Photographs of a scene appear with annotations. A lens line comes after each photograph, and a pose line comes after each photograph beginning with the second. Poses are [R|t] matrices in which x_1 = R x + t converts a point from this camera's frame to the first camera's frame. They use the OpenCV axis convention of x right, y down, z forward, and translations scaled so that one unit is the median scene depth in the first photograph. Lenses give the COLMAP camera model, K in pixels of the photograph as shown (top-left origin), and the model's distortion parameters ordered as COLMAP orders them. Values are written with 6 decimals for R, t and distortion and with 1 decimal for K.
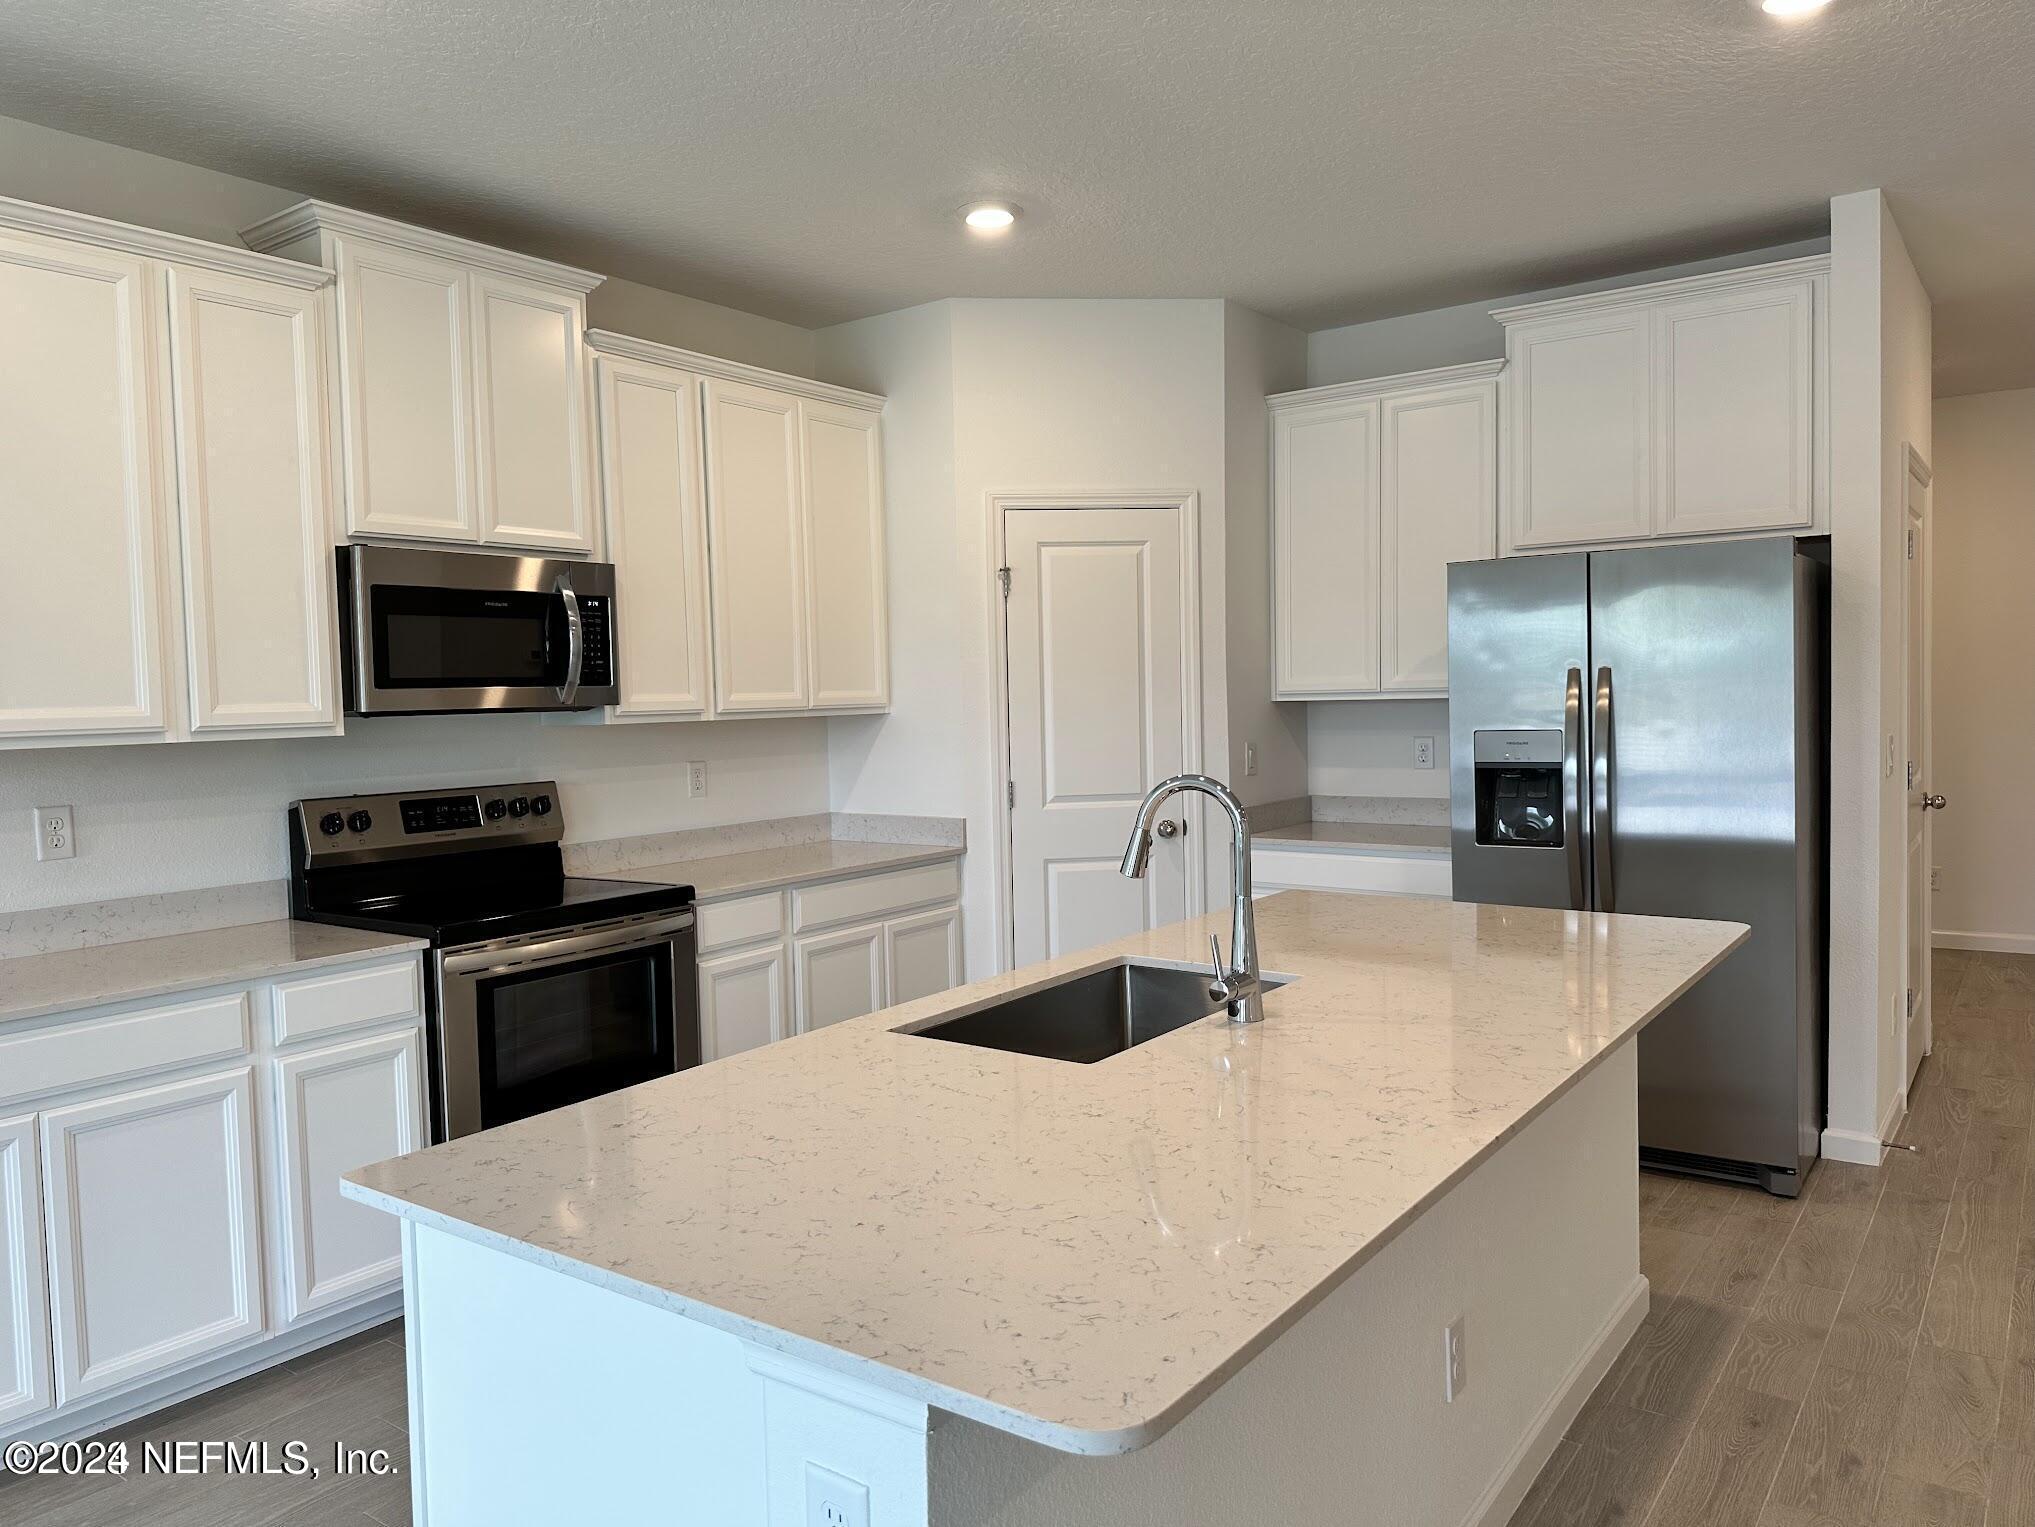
lens RADIAL K [[1478.4, 0, 1060.4], [0, 1478.4, 763.9], [0, 0, 1]] dist [0.034593, -0.052403]
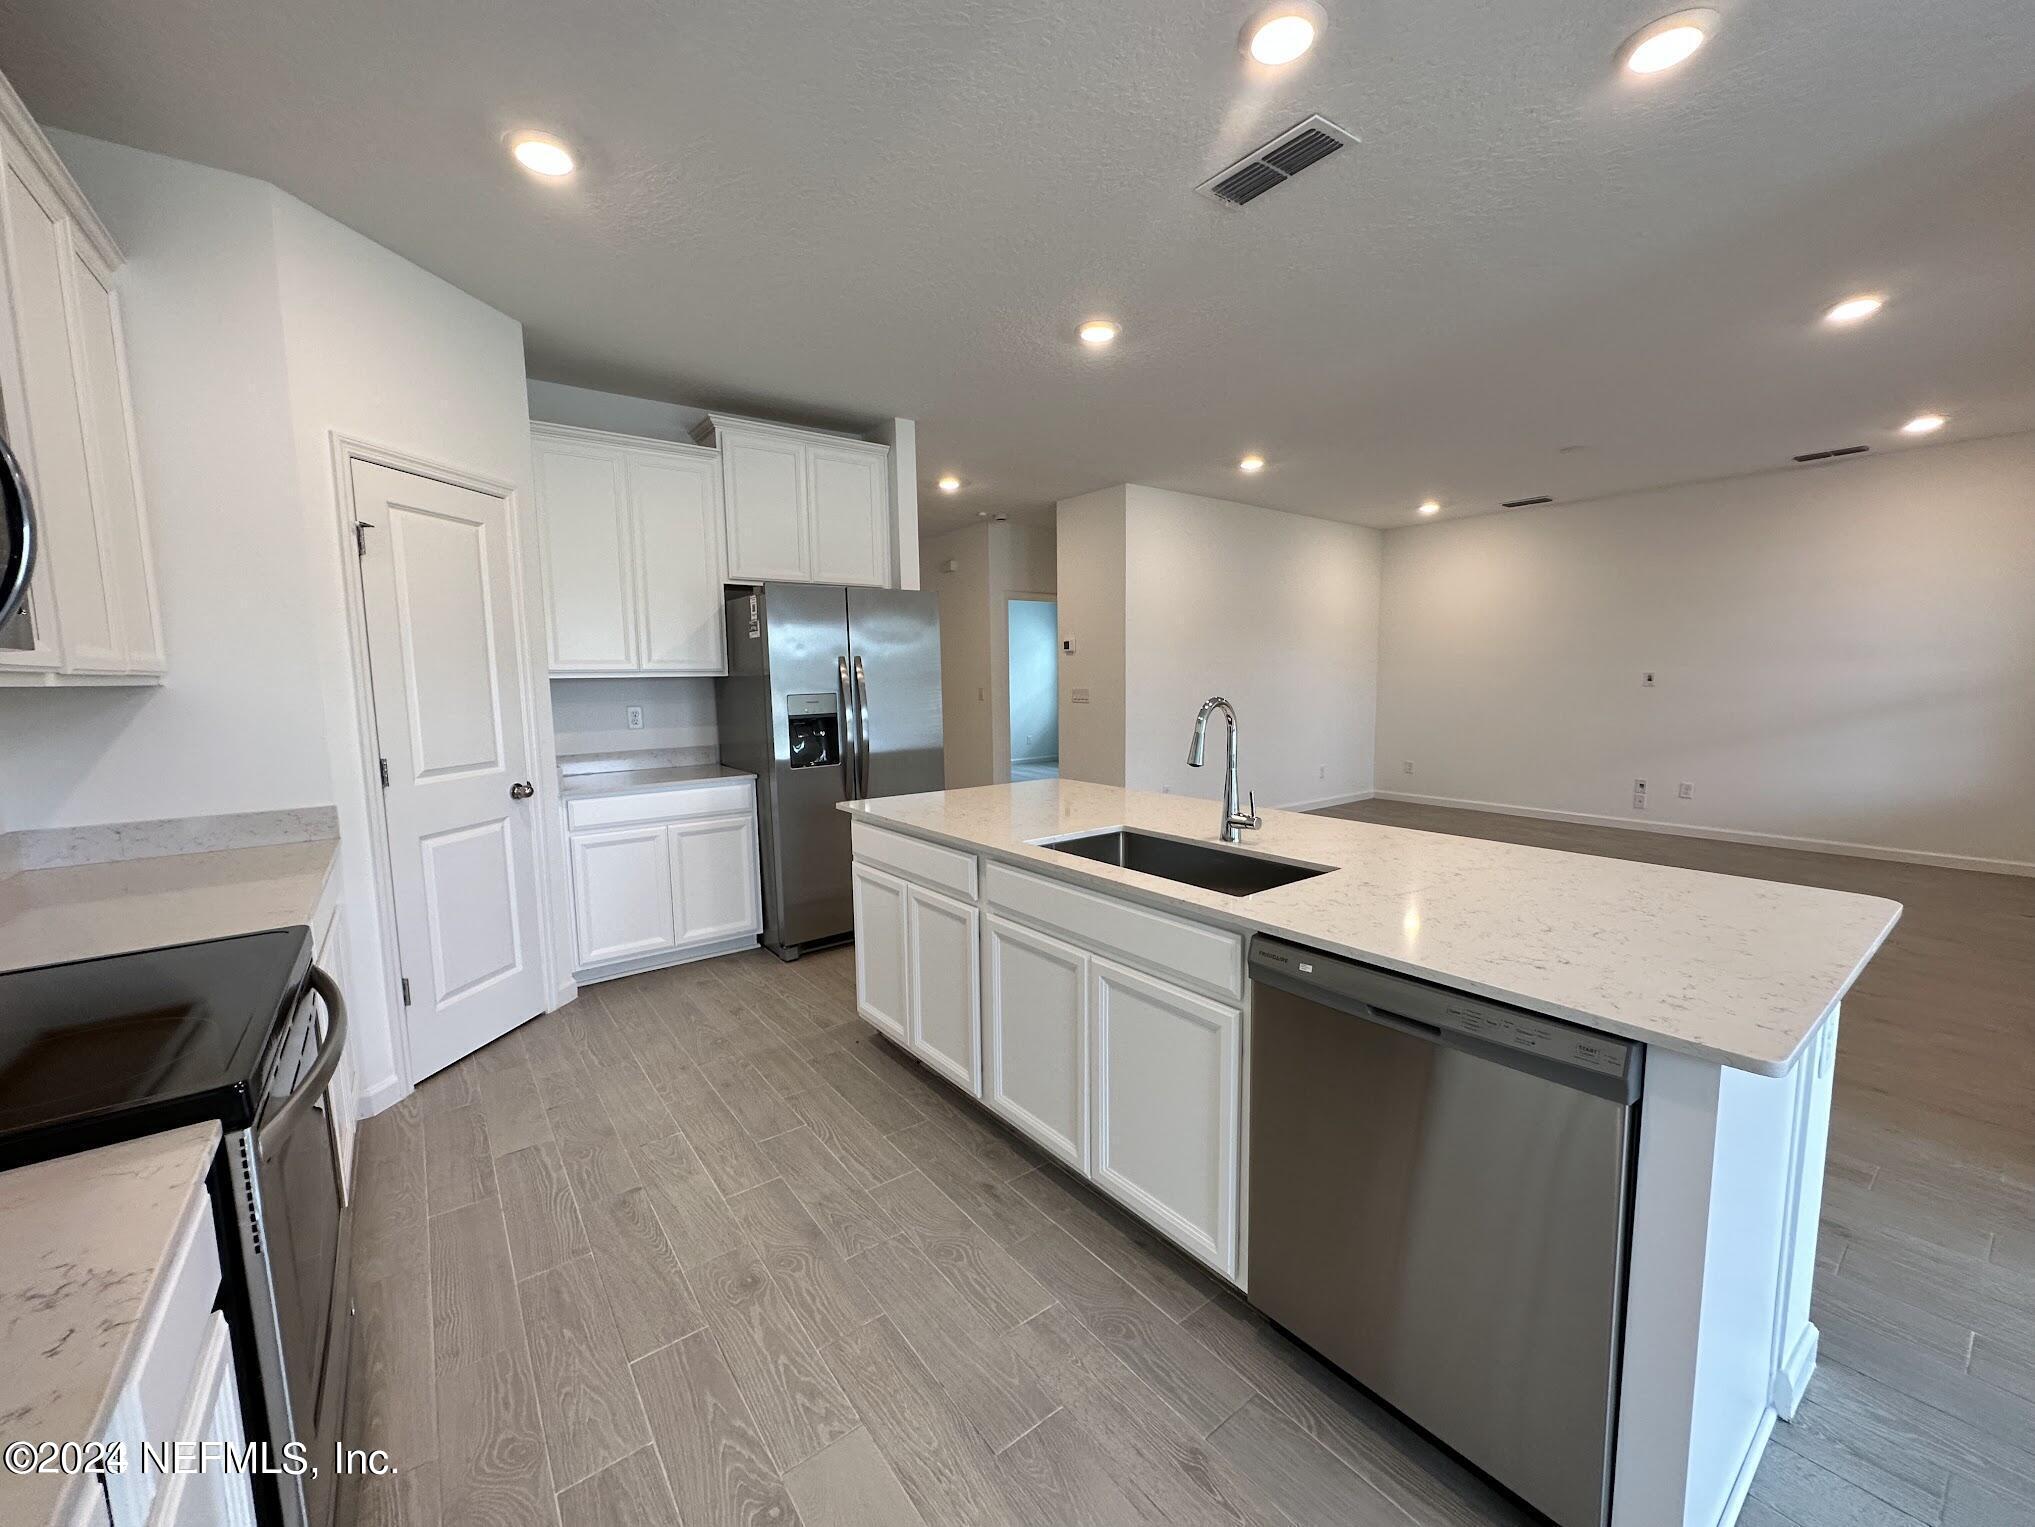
lens RADIAL K [[807.1, 0, 1010.2], [0, 807.1, 767.3], [0, 0, 1]] dist [-0.004339, -0.000875]
pose [[0.286090, -0.090360, 0.953933, -0.499632], [0.059663, 0.995292, 0.076384, 0.002774], [-0.956344, 0.035062, 0.290134, 0.587628]]
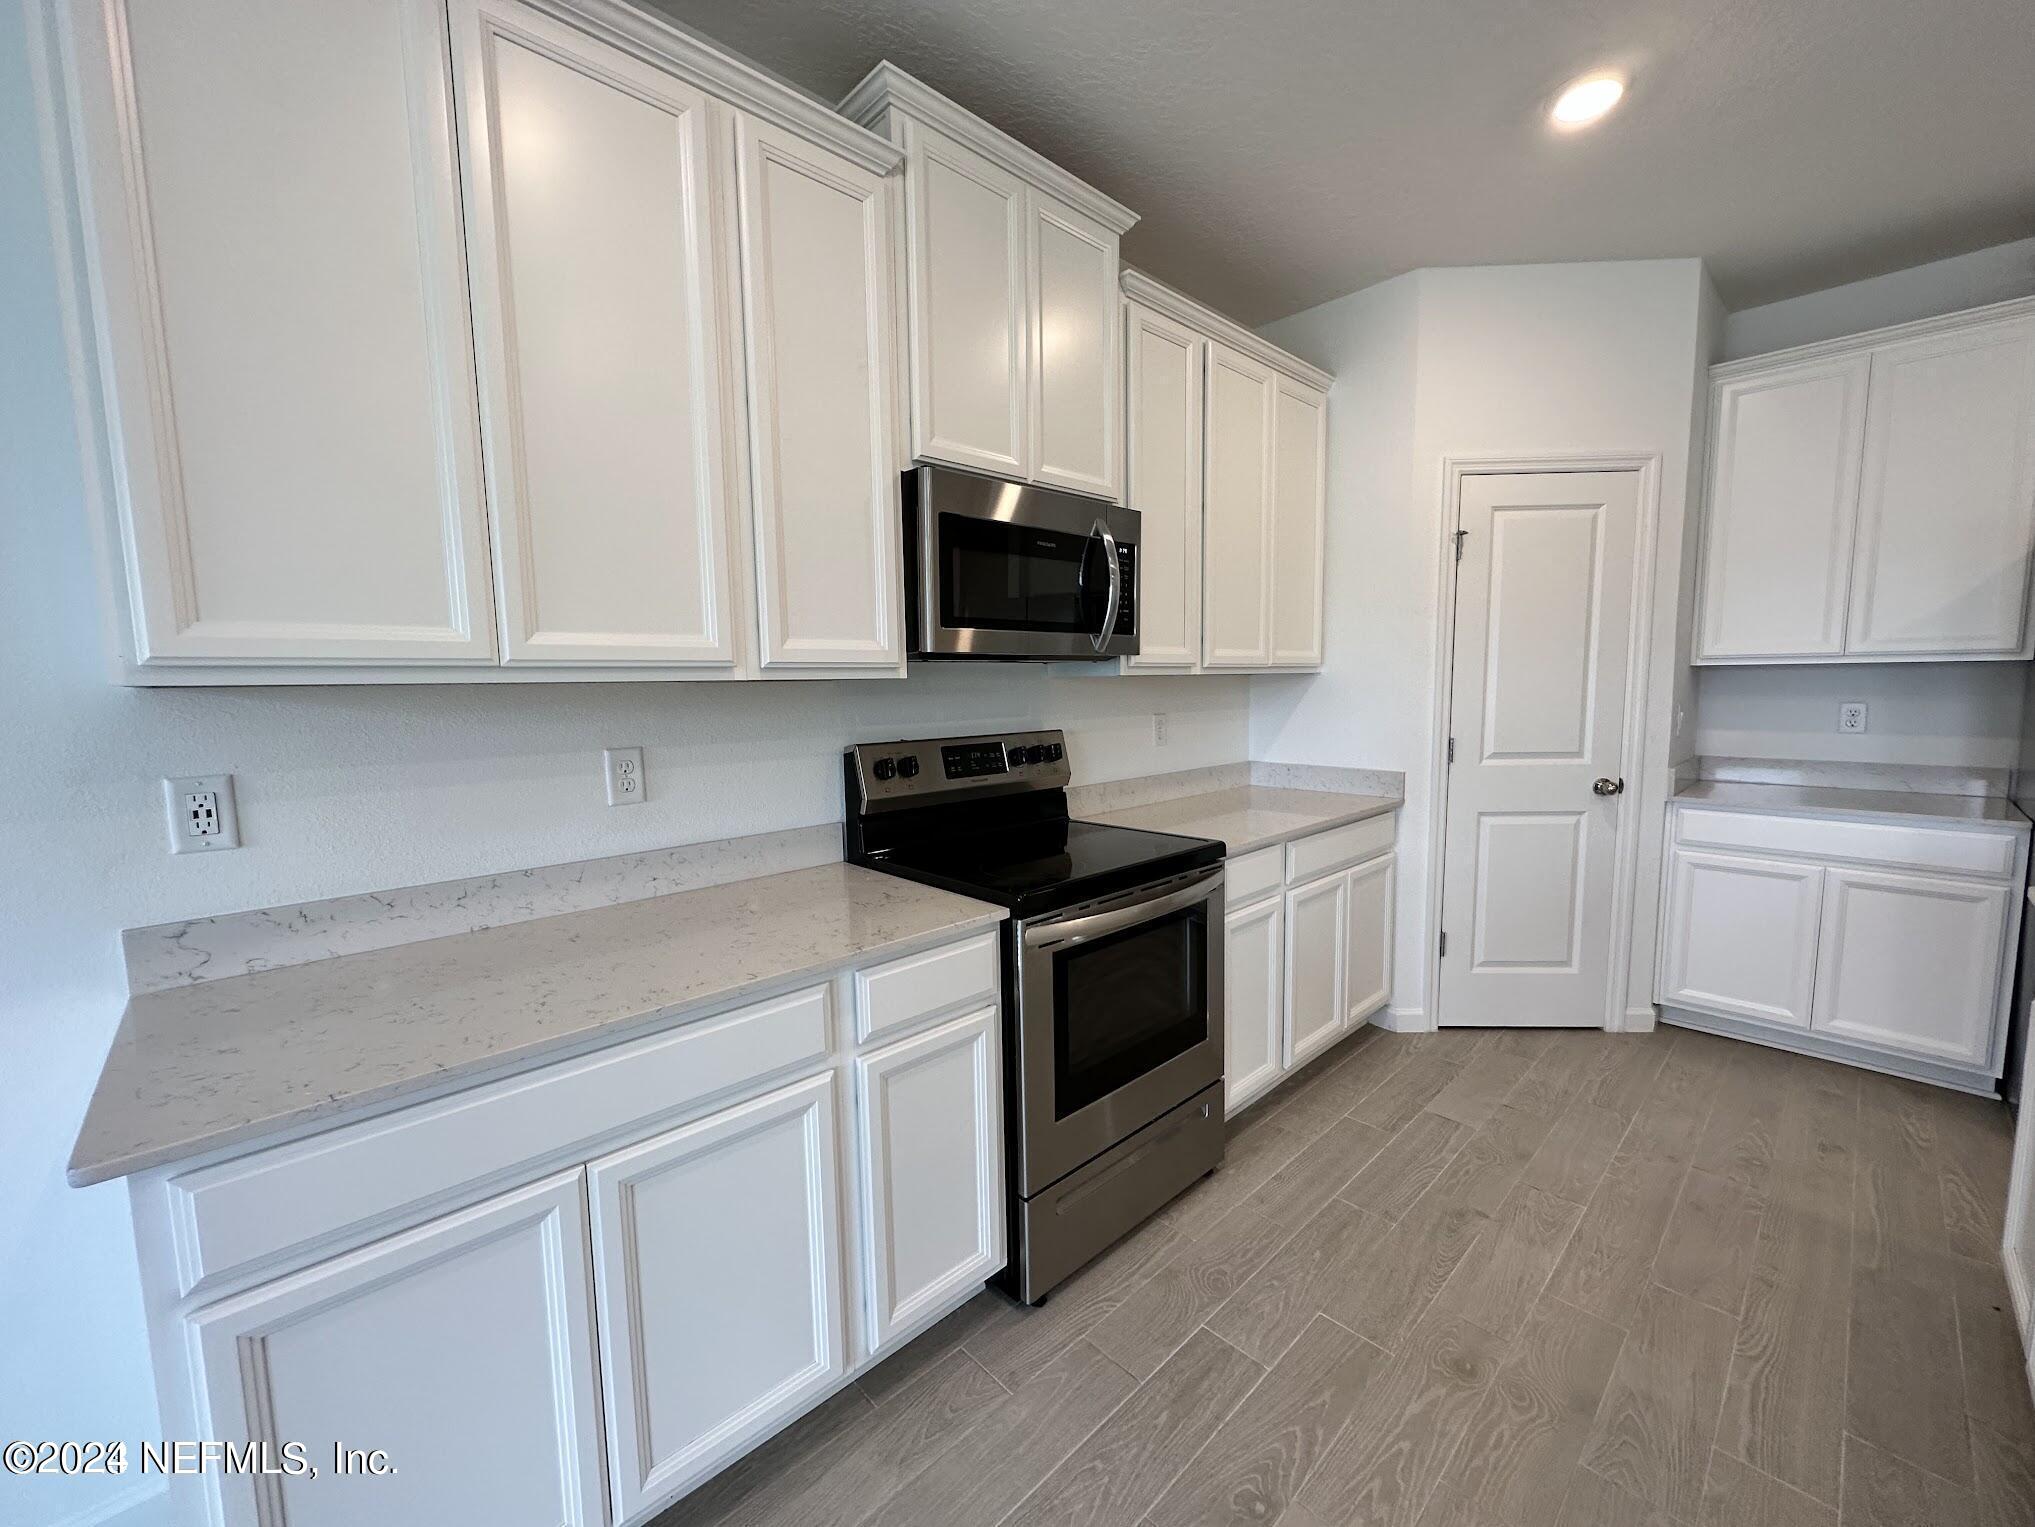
lens RADIAL K [[807.1, 0, 1023.7], [0, 807.1, 766.3], [0, 0, 1]] dist [-0.004339, -0.000875]
pose [[0.983999, 0.027752, -0.175999, -0.288990], [-0.017737, 0.998146, 0.058225, 0.005085], [0.177289, -0.054172, 0.982667, 0.463580]]
